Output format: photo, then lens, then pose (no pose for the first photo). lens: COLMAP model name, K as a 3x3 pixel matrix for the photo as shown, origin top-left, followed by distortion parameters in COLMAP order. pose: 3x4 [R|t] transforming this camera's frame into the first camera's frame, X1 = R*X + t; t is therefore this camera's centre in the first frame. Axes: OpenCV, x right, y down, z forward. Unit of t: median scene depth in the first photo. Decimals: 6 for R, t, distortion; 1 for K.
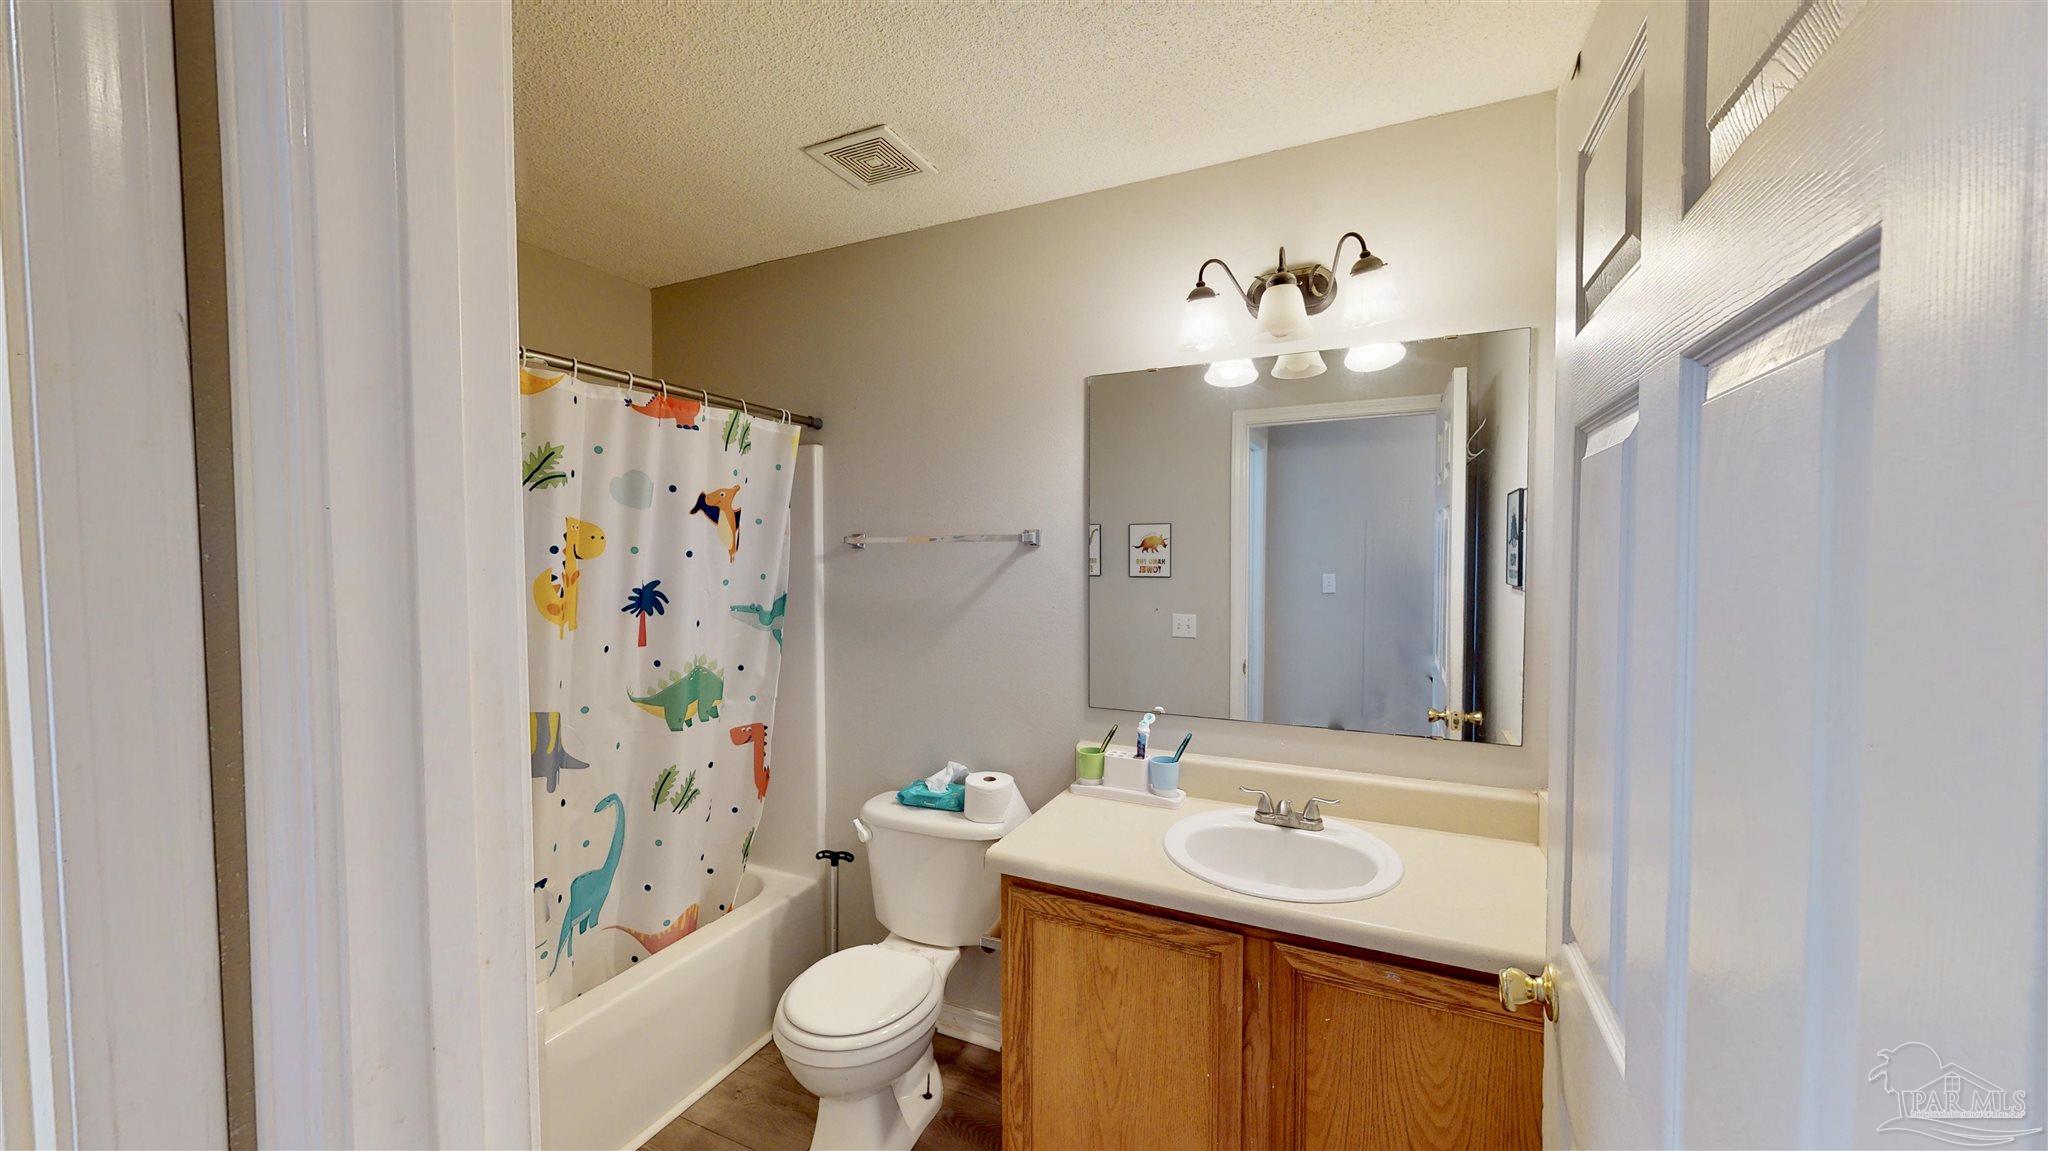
lens RADIAL K [[746.5, 0, 1027.6], [0, 746.5, 579.5], [0, 0, 1]] dist [-0.001112, 0.000264]
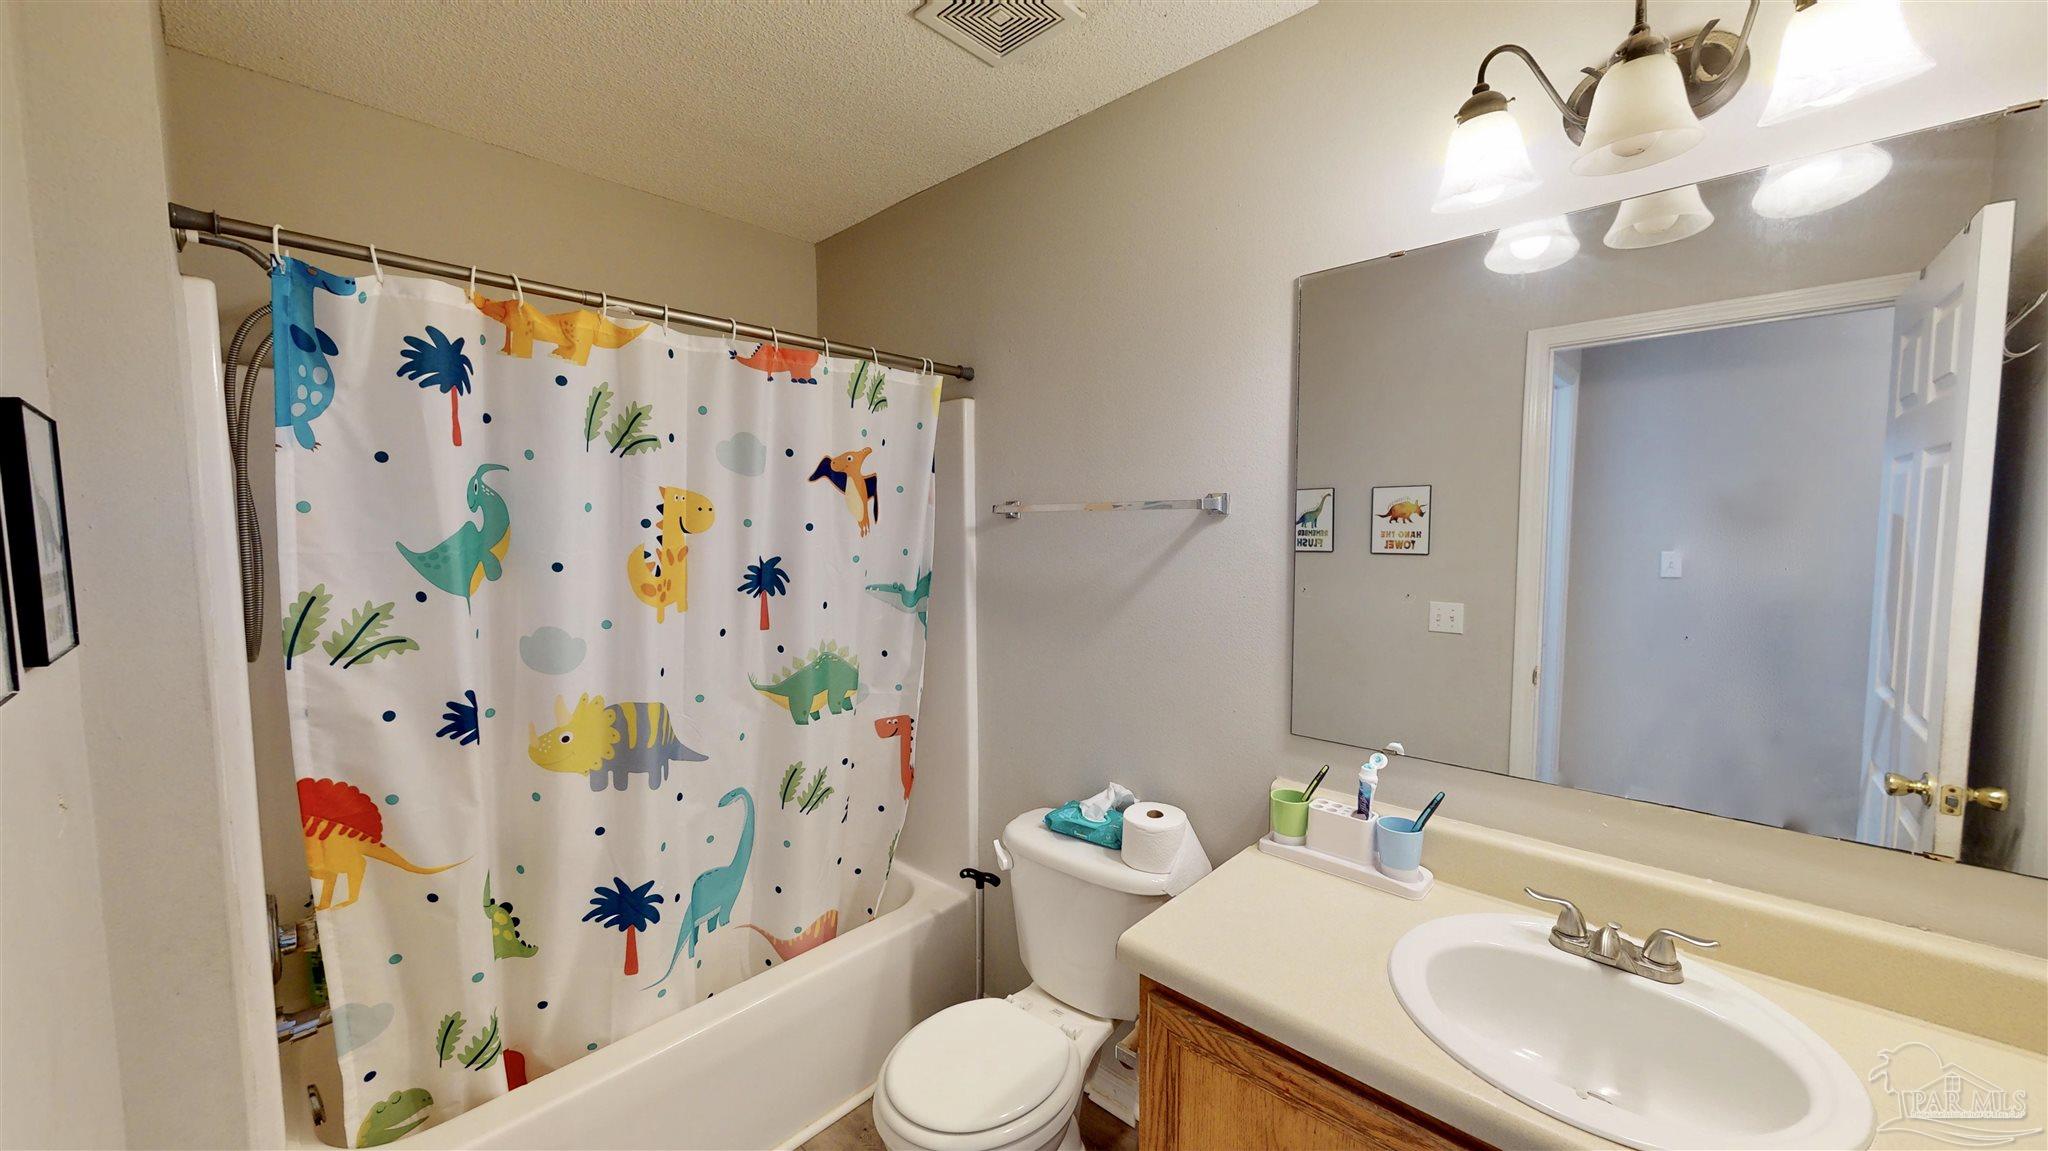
lens RADIAL K [[746.5, 0, 1026.1], [0, 746.5, 578.3], [0, 0, 1]] dist [-0.001112, 0.000264]
pose [[0.950700, 0.018955, -0.309534, 0.061752], [-0.007029, 0.999191, 0.039597, -0.010444], [0.310034, -0.035469, 0.950064, 0.237430]]
